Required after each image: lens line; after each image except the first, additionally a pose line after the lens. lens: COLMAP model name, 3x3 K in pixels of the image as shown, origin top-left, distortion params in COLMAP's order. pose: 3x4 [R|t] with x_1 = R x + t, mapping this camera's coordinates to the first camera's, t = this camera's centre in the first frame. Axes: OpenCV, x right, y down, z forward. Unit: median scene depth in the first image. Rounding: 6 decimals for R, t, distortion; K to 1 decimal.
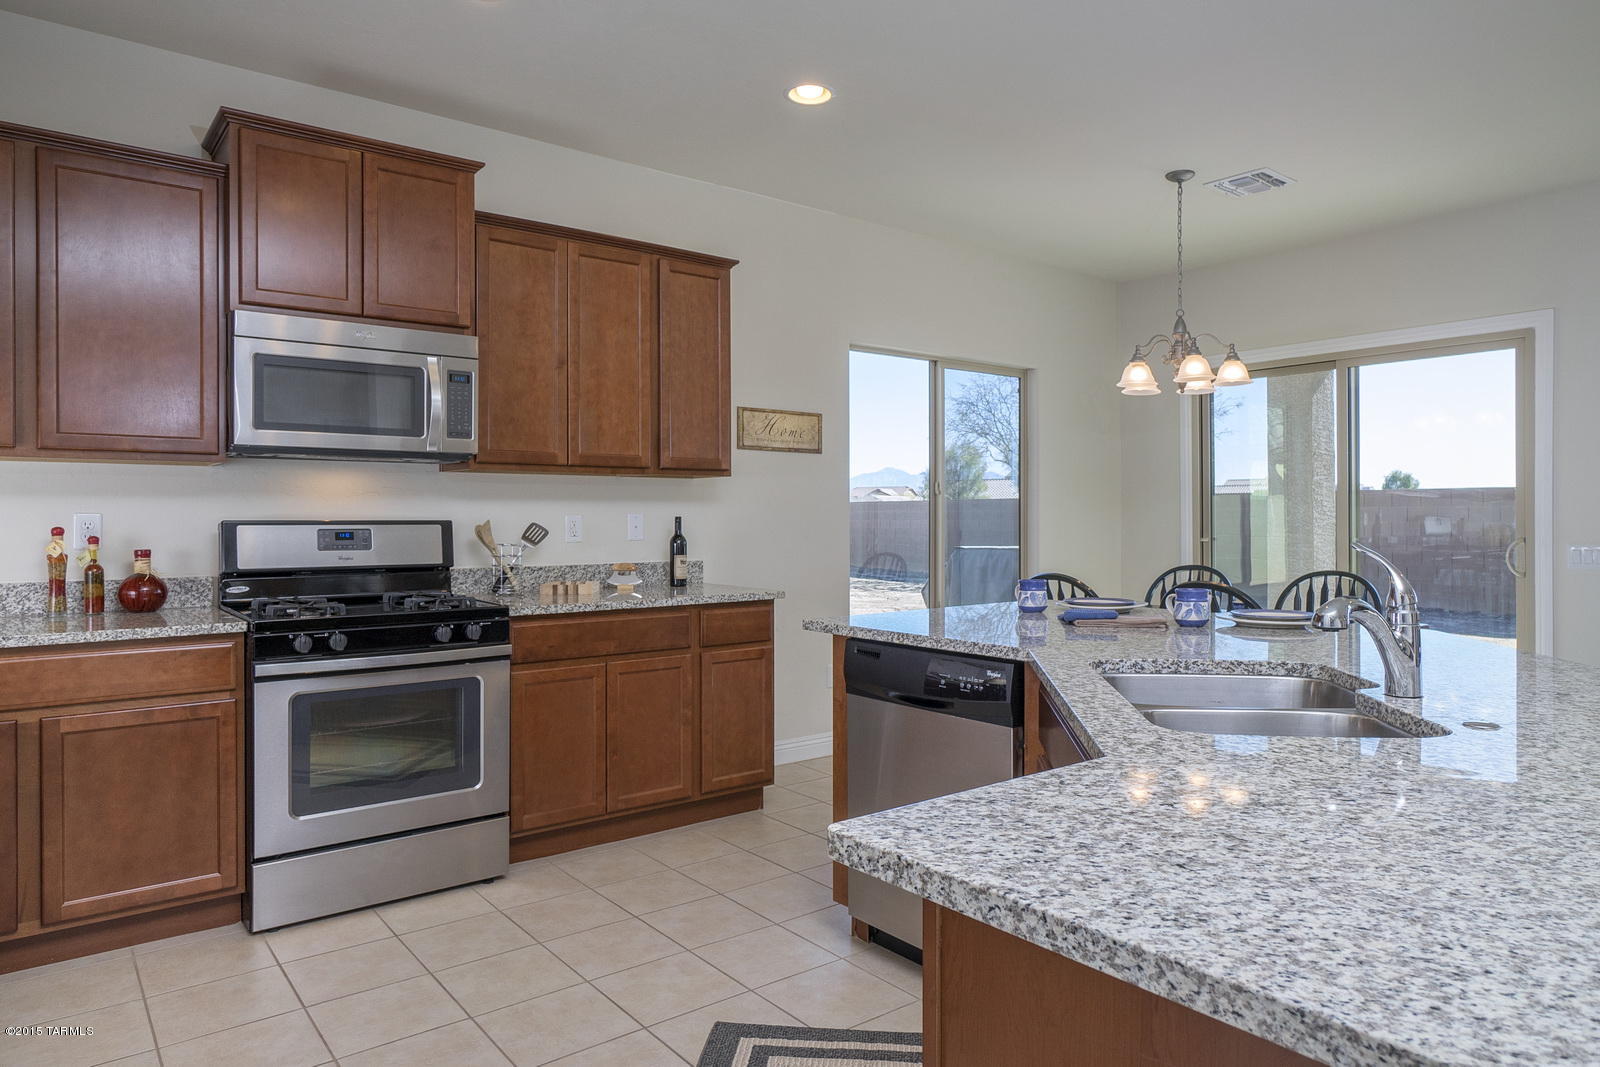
lens RADIAL K [[1016.2, 0, 800.0], [0, 1016.2, 533.5], [0, 0, 1]] dist [0.008200, 0.001678]
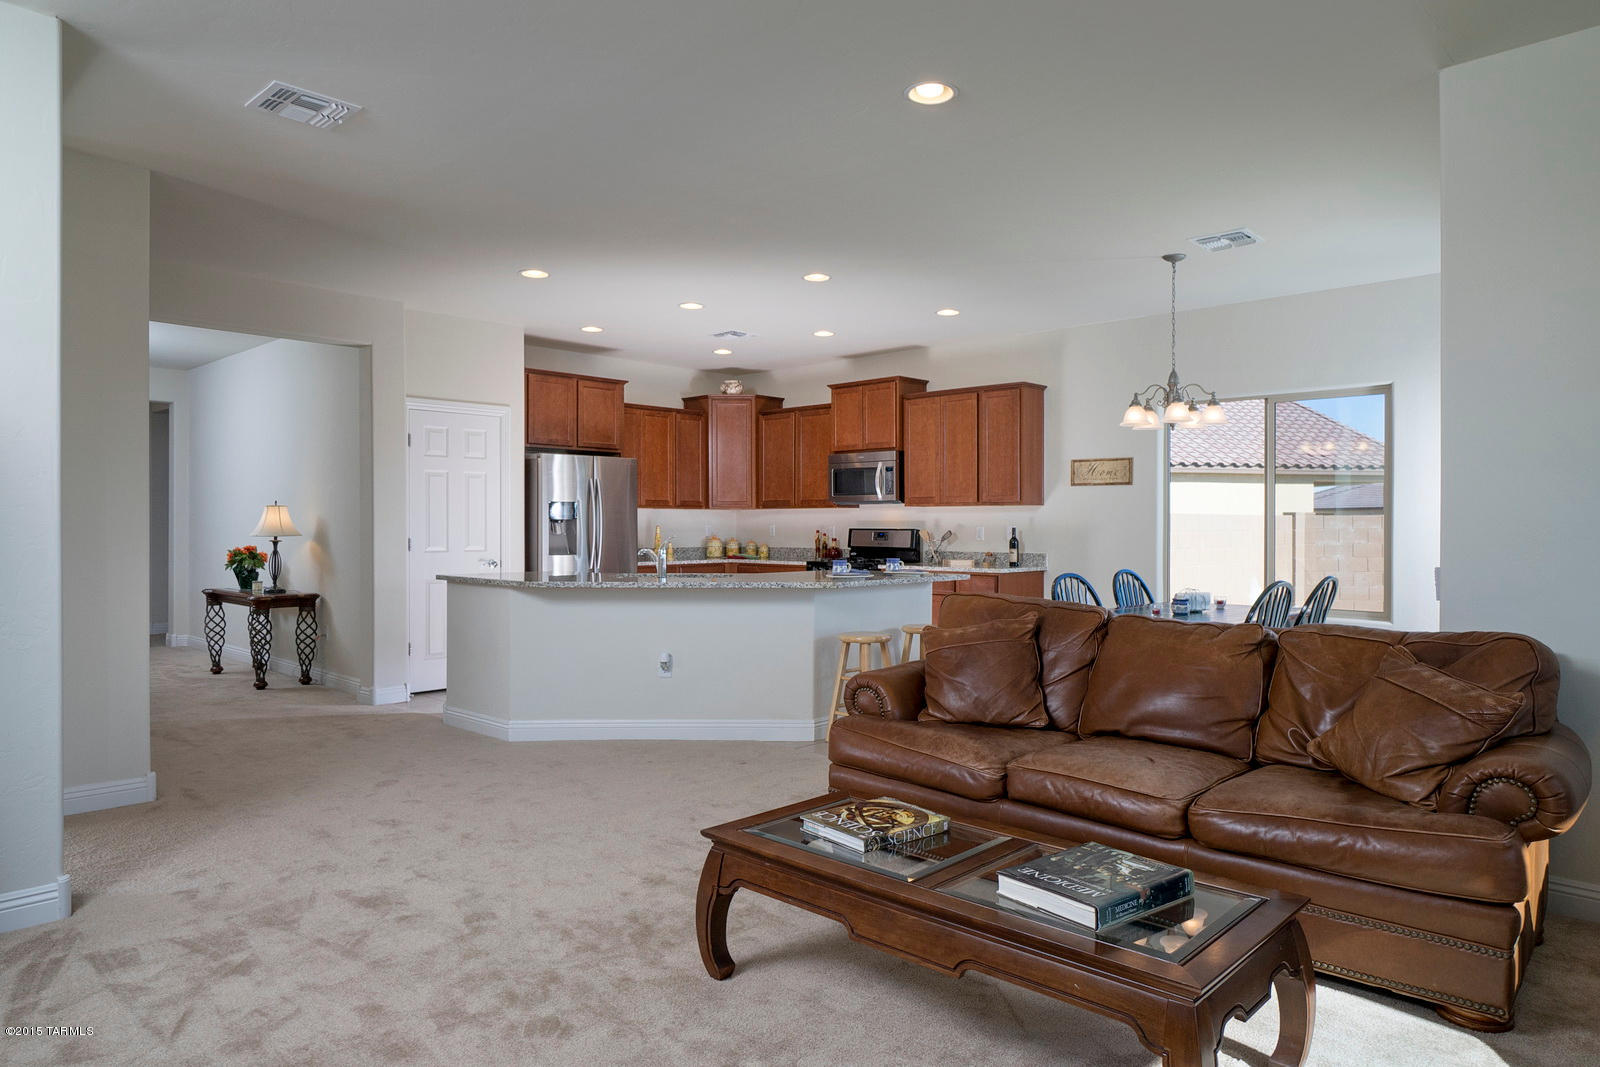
lens RADIAL K [[1016.2, 0, 800.0], [0, 1016.2, 533.5], [0, 0, 1]] dist [0.008200, 0.001678]
pose [[0.143922, 0.014725, -0.989480, 1.609570], [-0.012152, 0.999840, 0.013111, -0.025095], [0.989514, 0.010138, 0.144078, 0.364444]]
